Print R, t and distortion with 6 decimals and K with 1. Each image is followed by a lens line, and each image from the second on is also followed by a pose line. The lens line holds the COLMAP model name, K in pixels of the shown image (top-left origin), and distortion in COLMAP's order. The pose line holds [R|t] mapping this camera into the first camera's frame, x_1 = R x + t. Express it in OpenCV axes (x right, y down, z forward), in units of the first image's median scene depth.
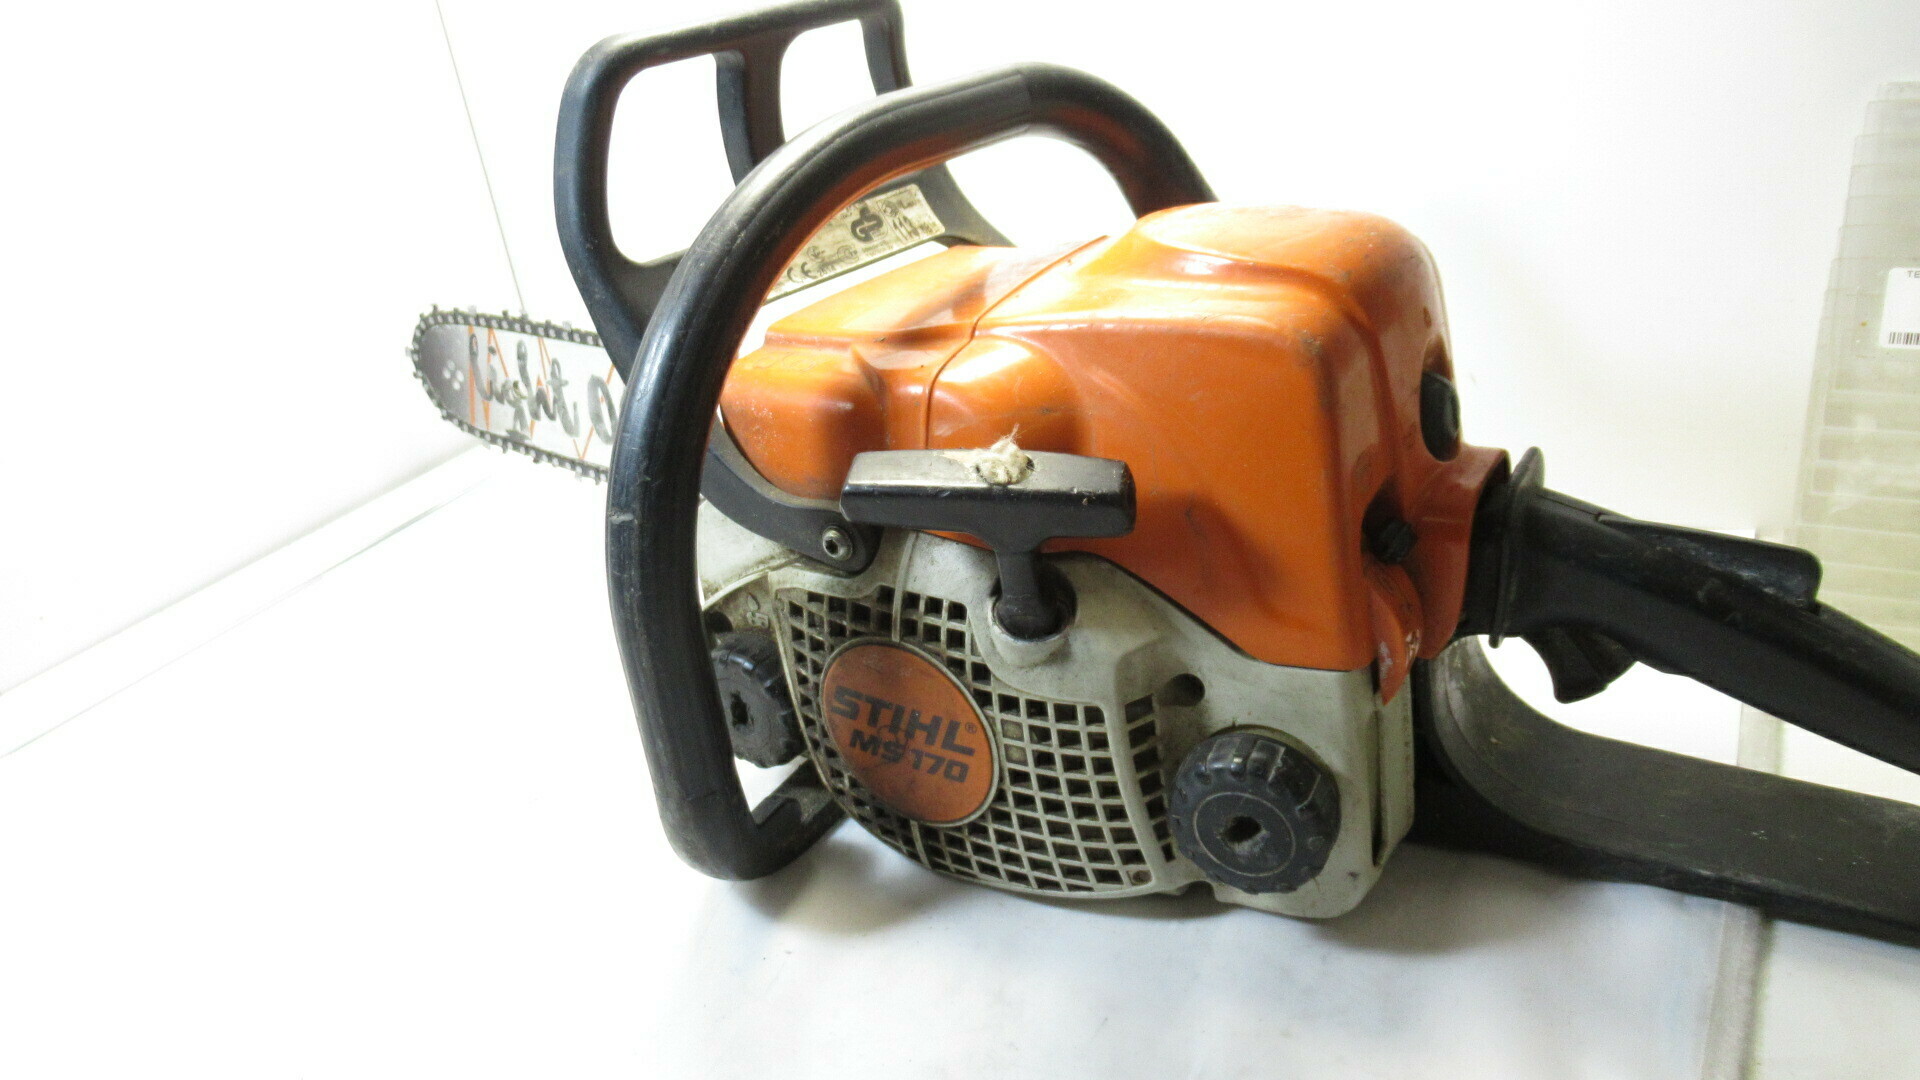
lens RADIAL K [[1511.1, 0, 960.0], [0, 1511.1, 540.0], [0, 0, 1]] dist [-0.000324, -0.004441]
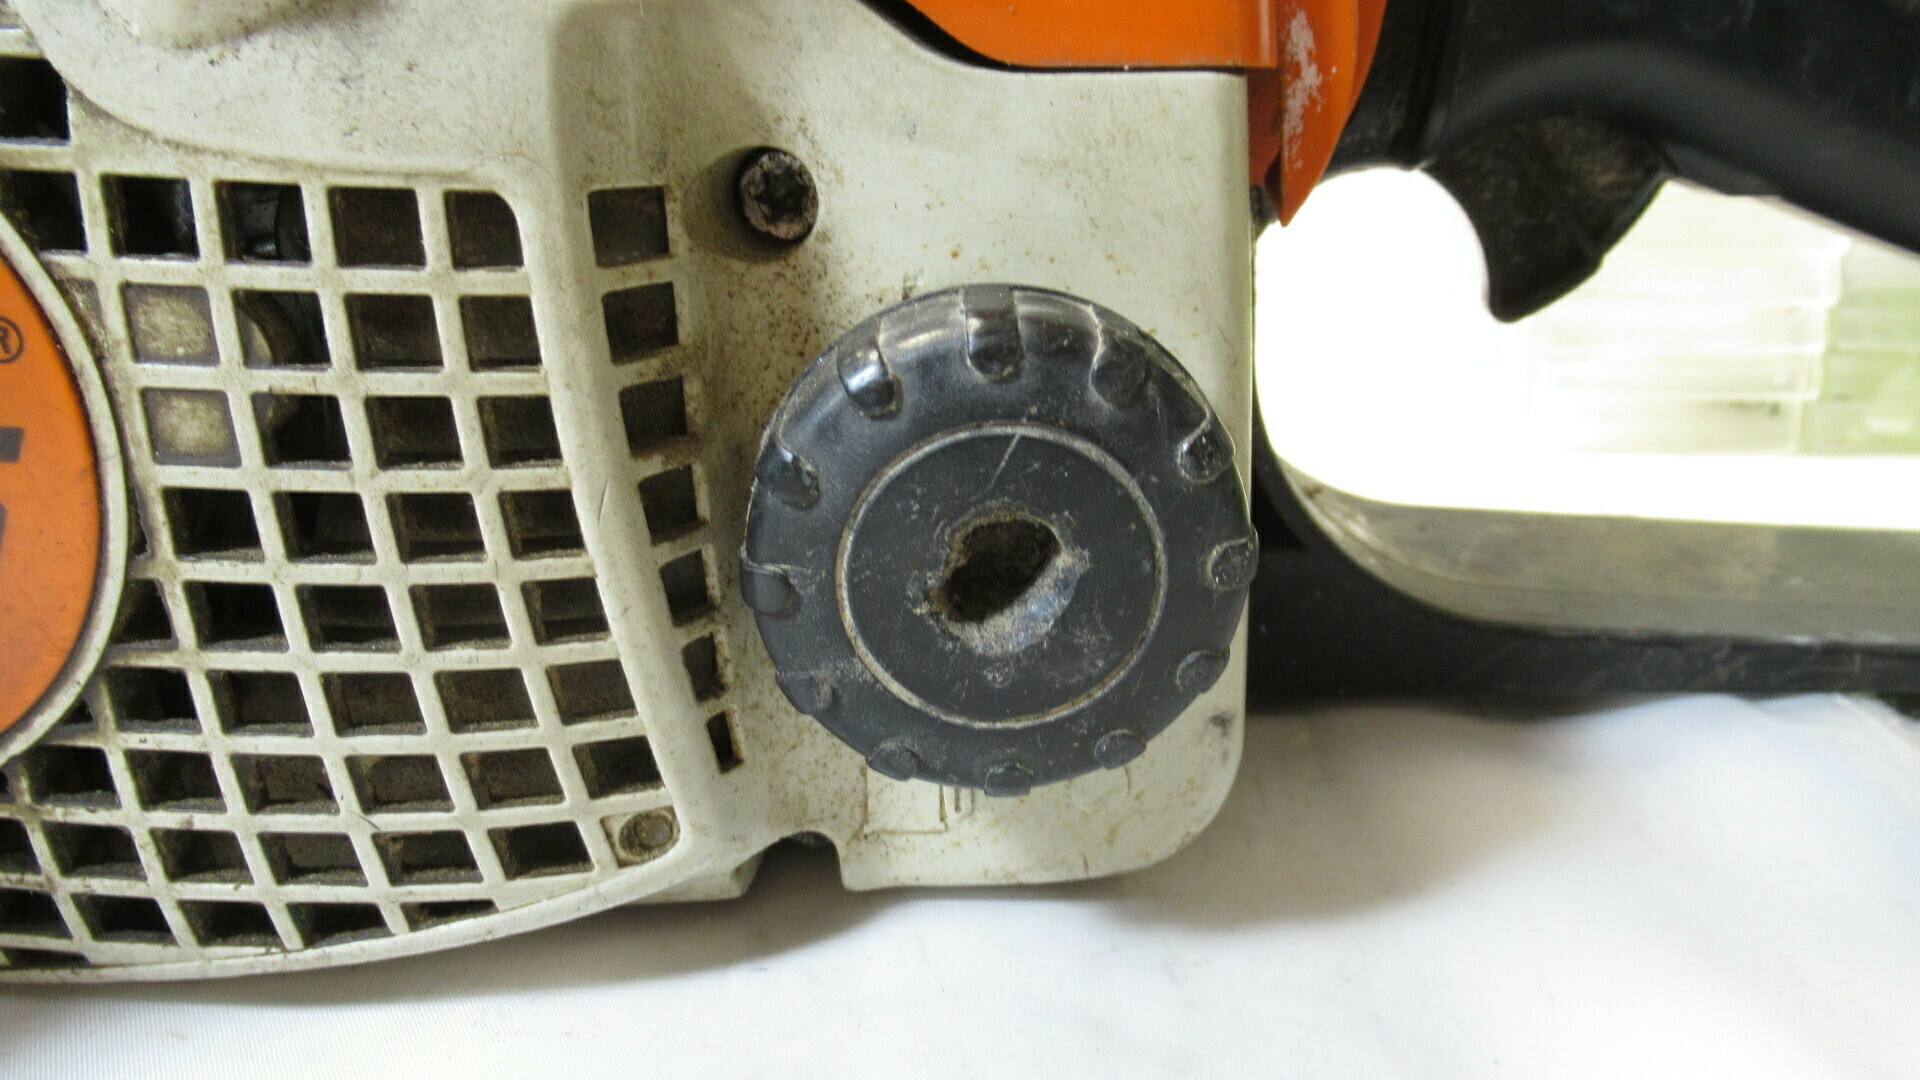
lens RADIAL K [[1424.1, 0, 960.0], [0, 1424.1, 540.0], [0, 0, 1]] dist [0.001361, 0.000287]
pose [[0.878712, -0.039439, 0.475720, 0.035598], [0.112185, 0.985730, -0.125499, 0.210387], [-0.463982, 0.163646, 0.870598, 0.701234]]
